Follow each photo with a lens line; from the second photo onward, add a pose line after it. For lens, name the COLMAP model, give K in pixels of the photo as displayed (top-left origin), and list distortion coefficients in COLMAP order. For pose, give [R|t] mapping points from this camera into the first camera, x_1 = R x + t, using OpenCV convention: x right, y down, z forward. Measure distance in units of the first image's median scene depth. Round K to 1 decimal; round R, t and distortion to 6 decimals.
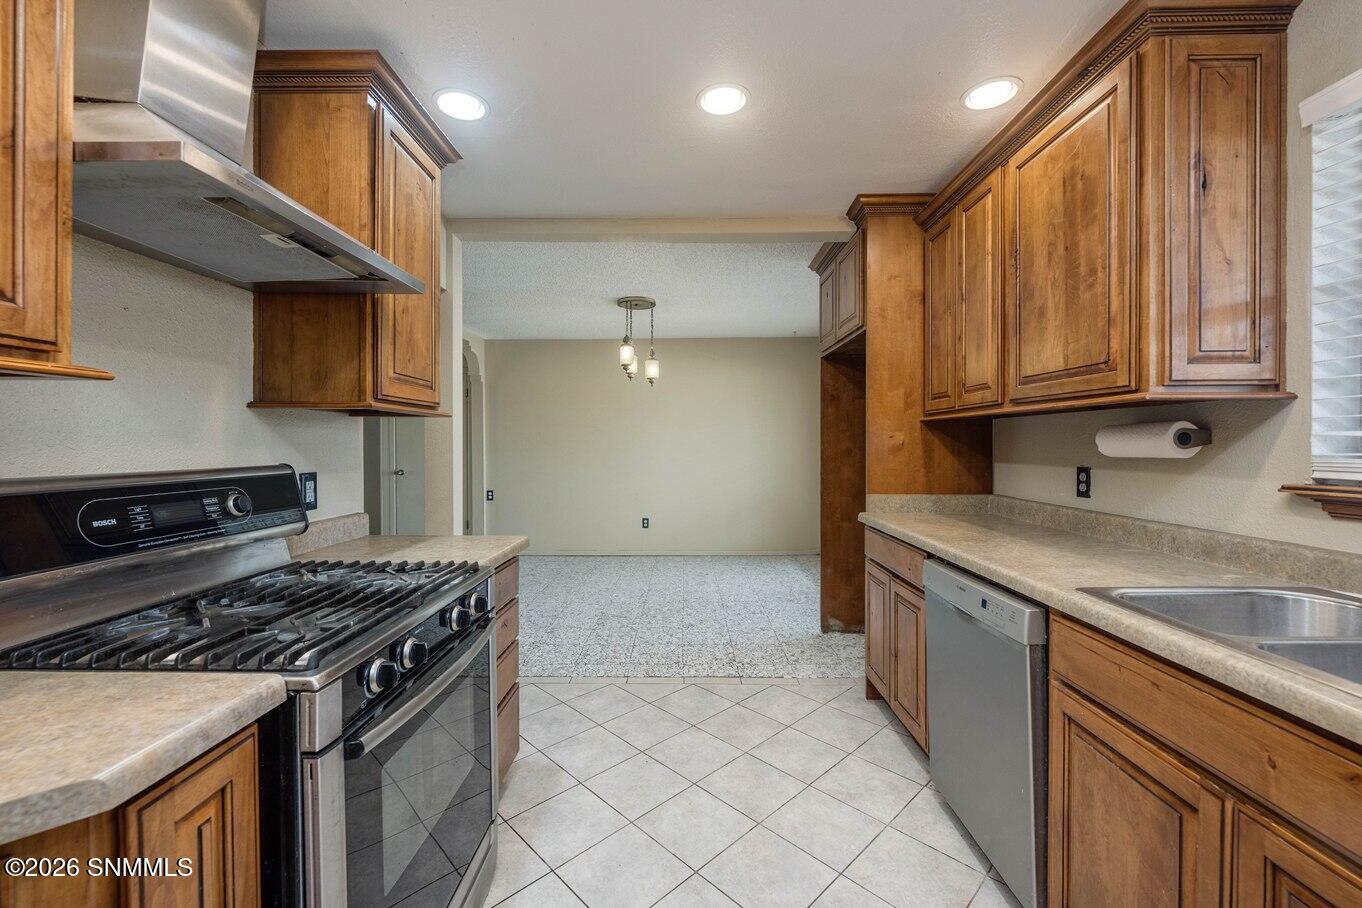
lens RADIAL K [[547.9, 0, 683.1], [0, 547.9, 446.9], [0, 0, 1]] dist [-0.001531, -0.001566]
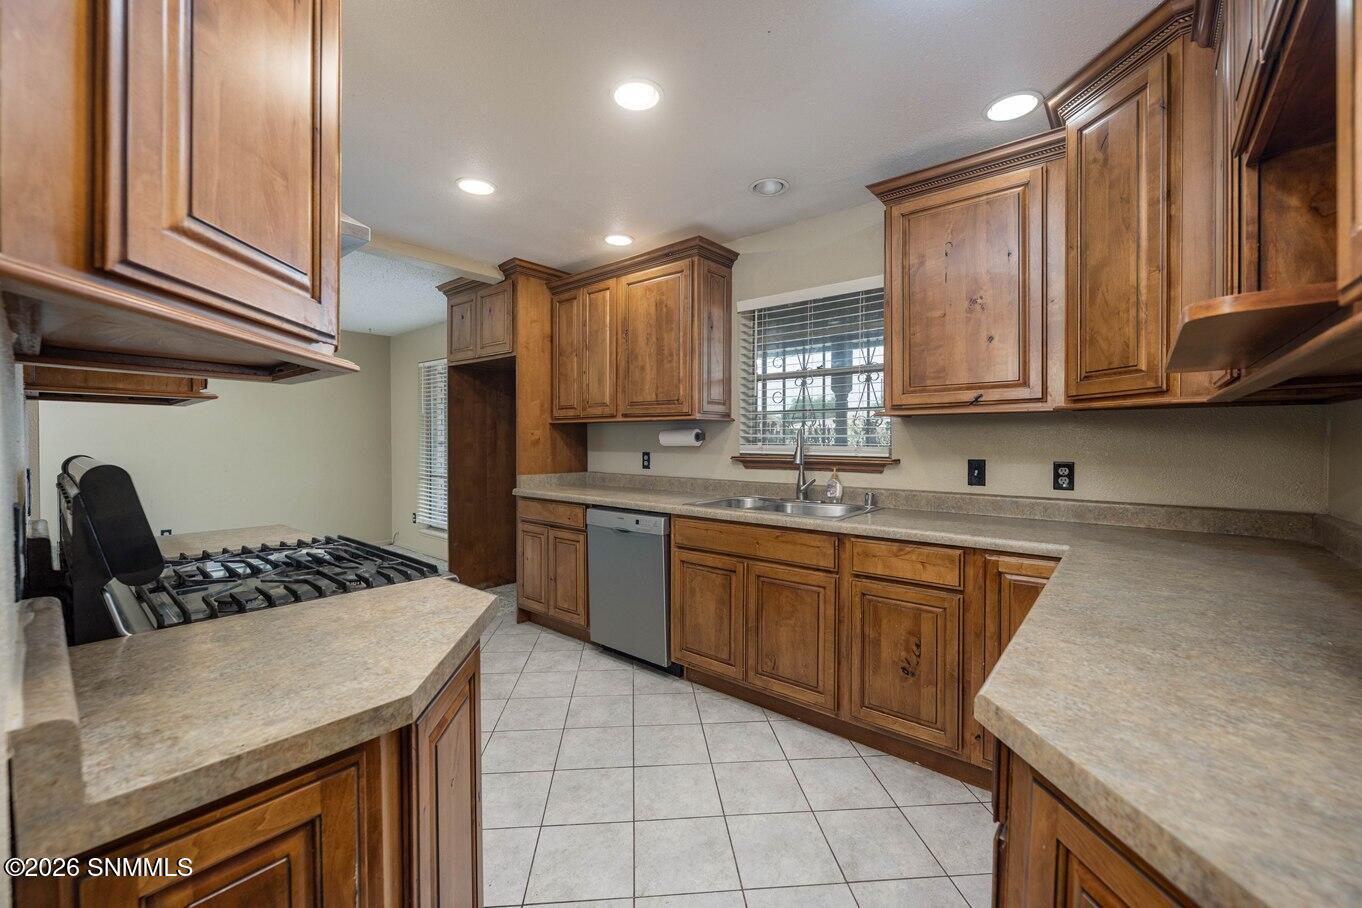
lens RADIAL K [[547.9, 0, 668.2], [0, 547.9, 446.1], [0, 0, 1]] dist [-0.001531, -0.001566]
pose [[0.641803, -0.003409, 0.766862, -0.710935], [0.000177, 0.999991, 0.004297, 0.010627], [-0.766870, -0.002622, 0.641797, -0.262693]]
